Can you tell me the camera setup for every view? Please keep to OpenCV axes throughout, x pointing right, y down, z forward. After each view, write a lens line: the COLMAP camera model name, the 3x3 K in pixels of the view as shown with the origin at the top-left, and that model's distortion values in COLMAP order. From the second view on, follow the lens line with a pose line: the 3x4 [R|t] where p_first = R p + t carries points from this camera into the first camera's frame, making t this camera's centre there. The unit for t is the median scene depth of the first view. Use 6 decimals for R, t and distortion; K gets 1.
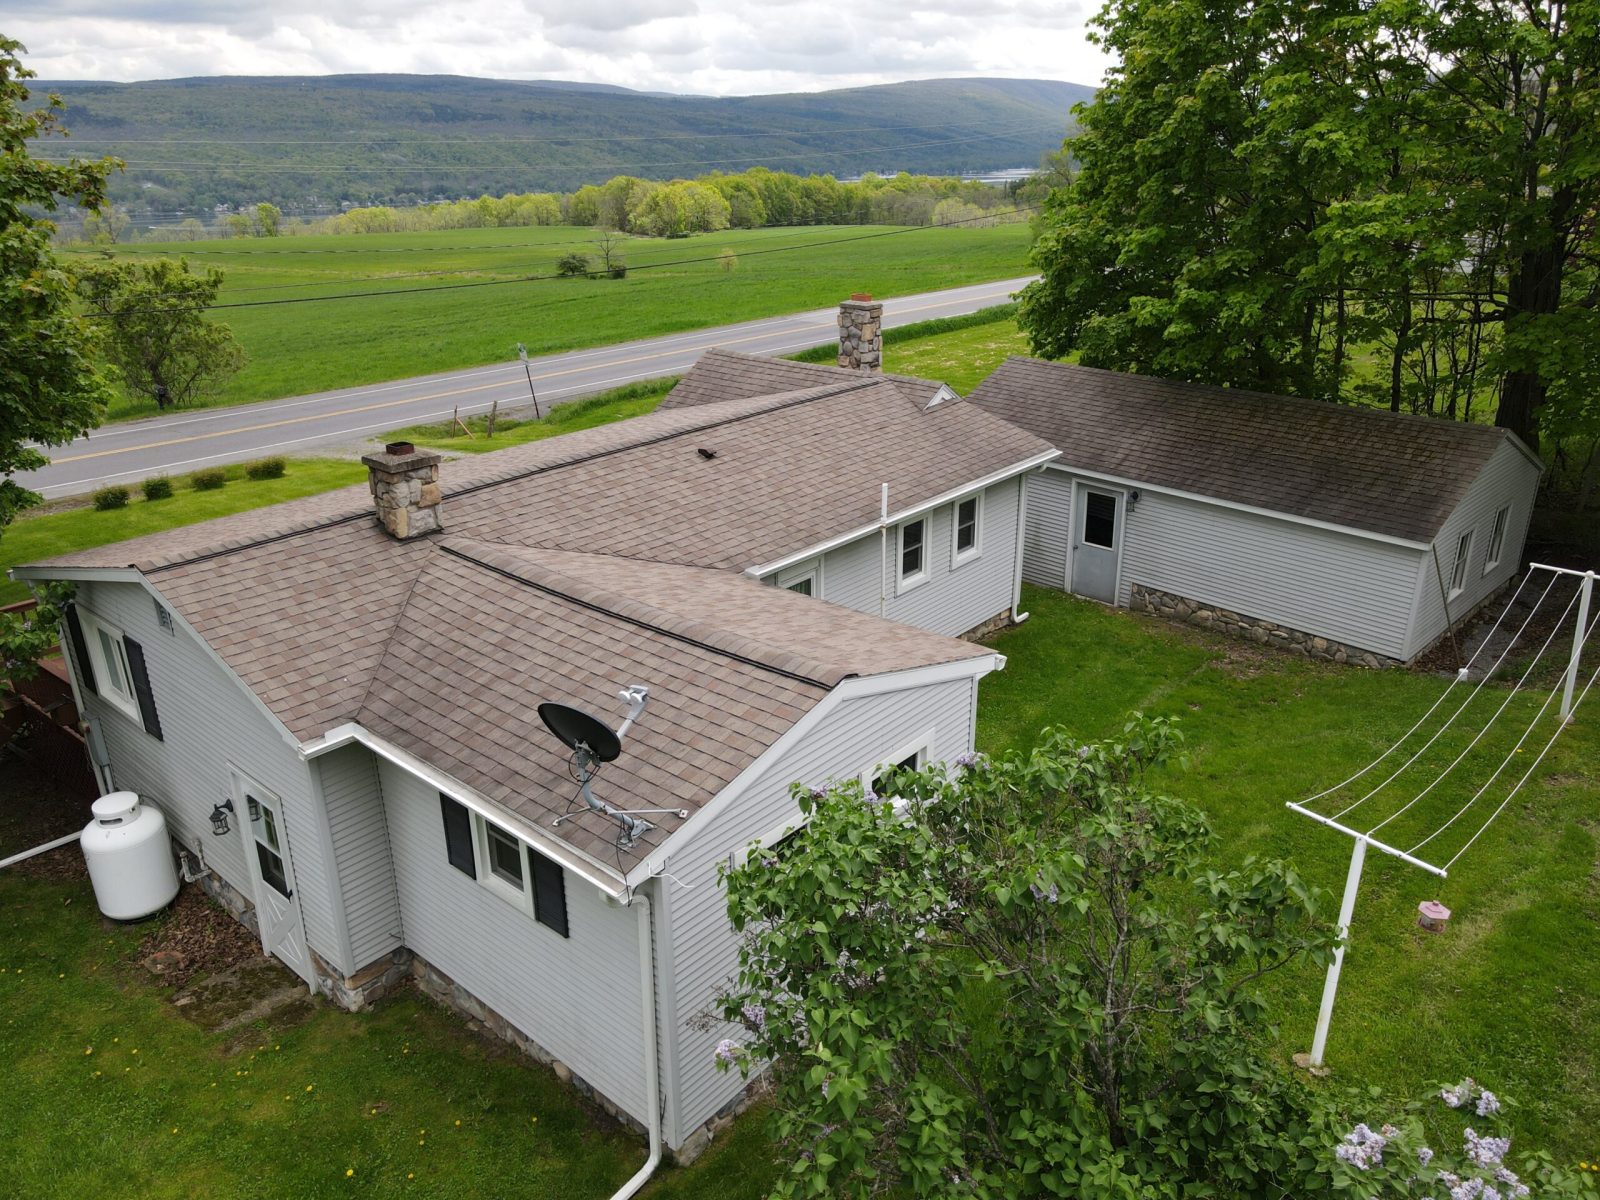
lens RADIAL K [[1162.4, 0, 791.2], [0, 1162.4, 599.2], [0, 0, 1]] dist [0.011266, 0.008582]
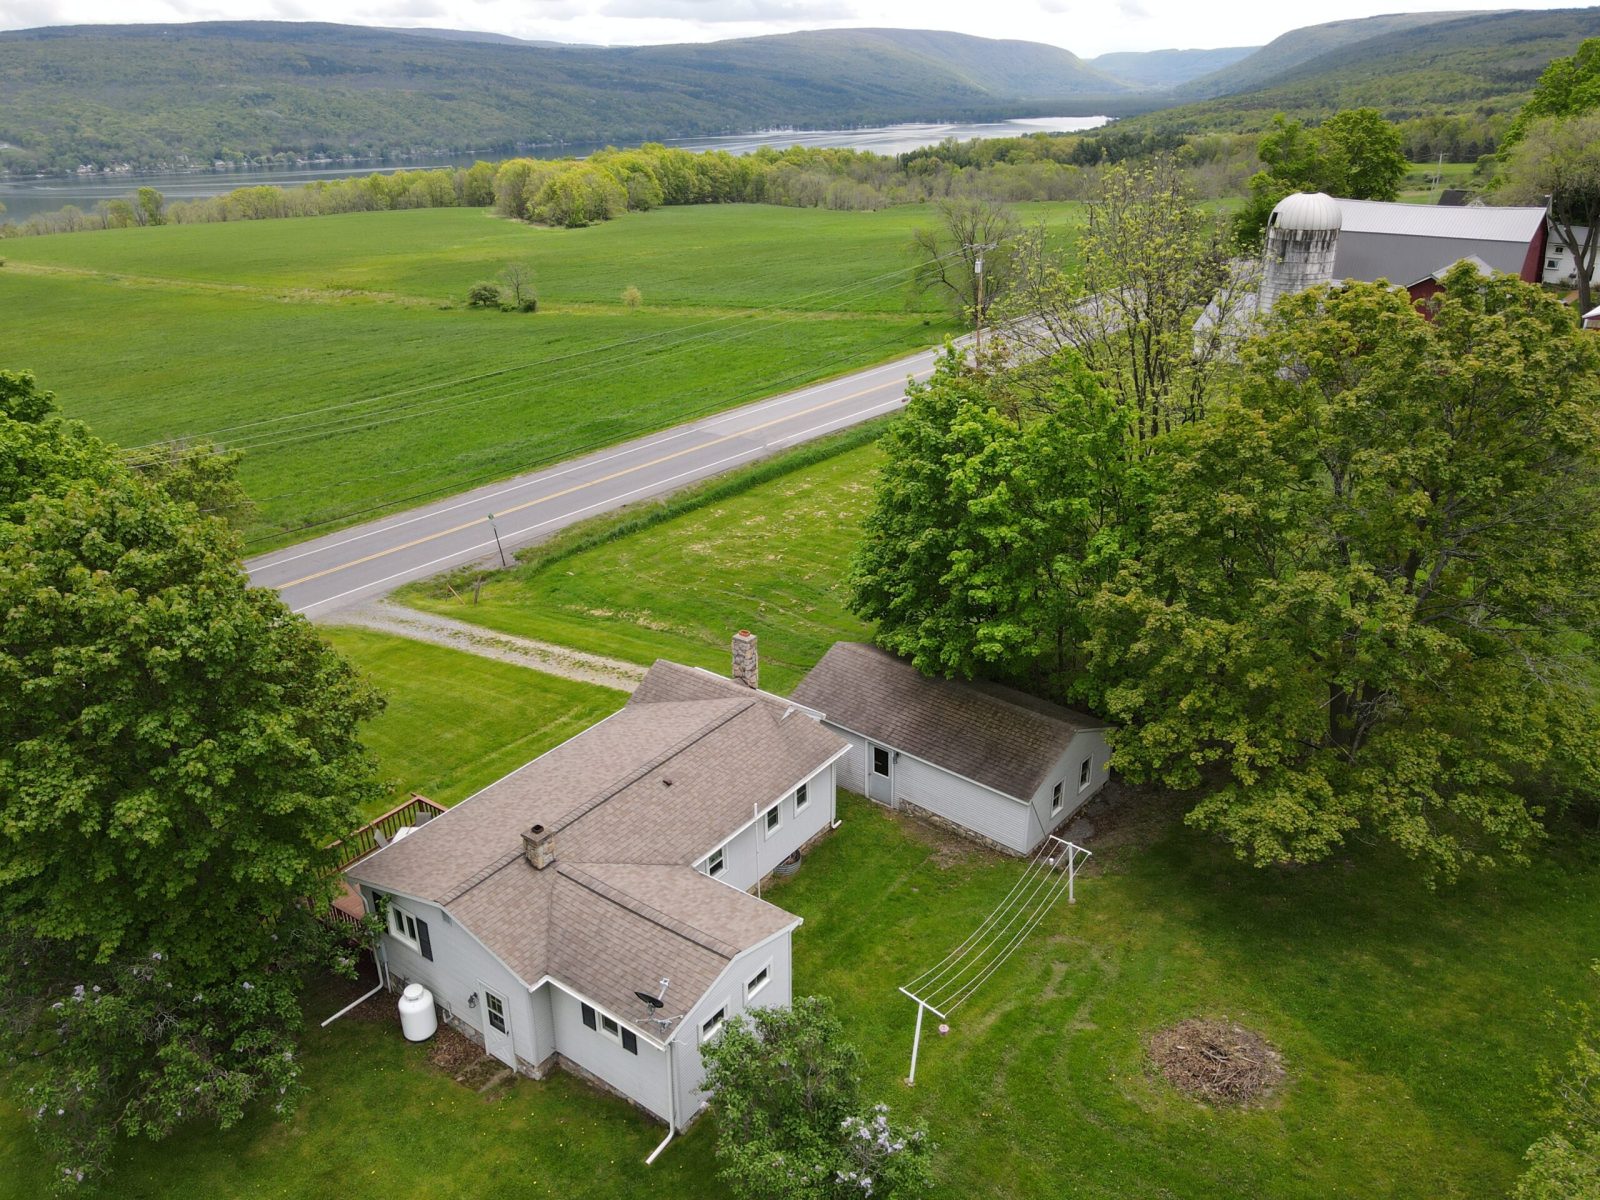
lens RADIAL K [[1162.4, 0, 789.3], [0, 1162.4, 603.9], [0, 0, 1]] dist [0.011266, 0.008582]
pose [[0.996605, -0.034379, 0.074813, -0.003780], [0.031305, 0.998632, 0.041888, -0.656192], [-0.076151, -0.039404, 0.996317, -1.287432]]
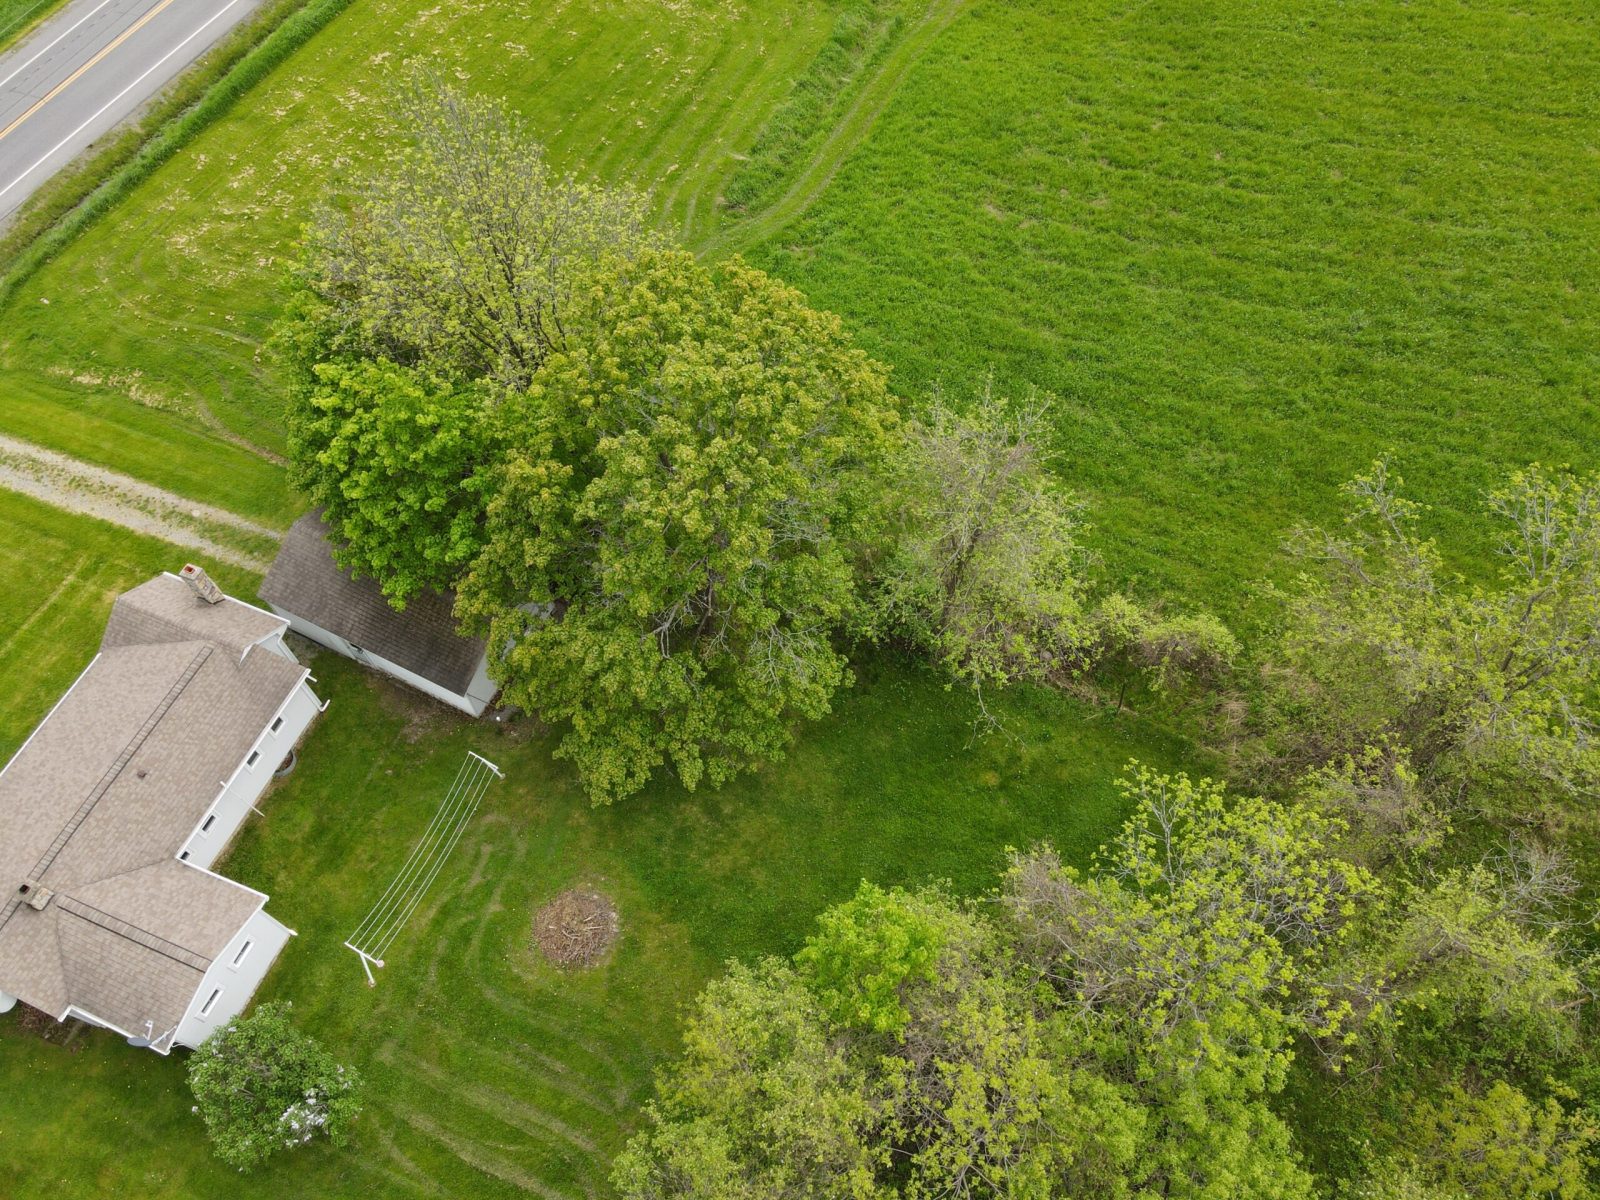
lens RADIAL K [[1162.4, 0, 793.1], [0, 1162.4, 606.5], [0, 0, 1]] dist [0.011266, 0.008582]
pose [[0.946857, -0.272953, 0.170170, 1.134582], [0.112870, 0.777356, 0.618852, -2.222200], [-0.301201, -0.566757, 0.766853, -1.342776]]
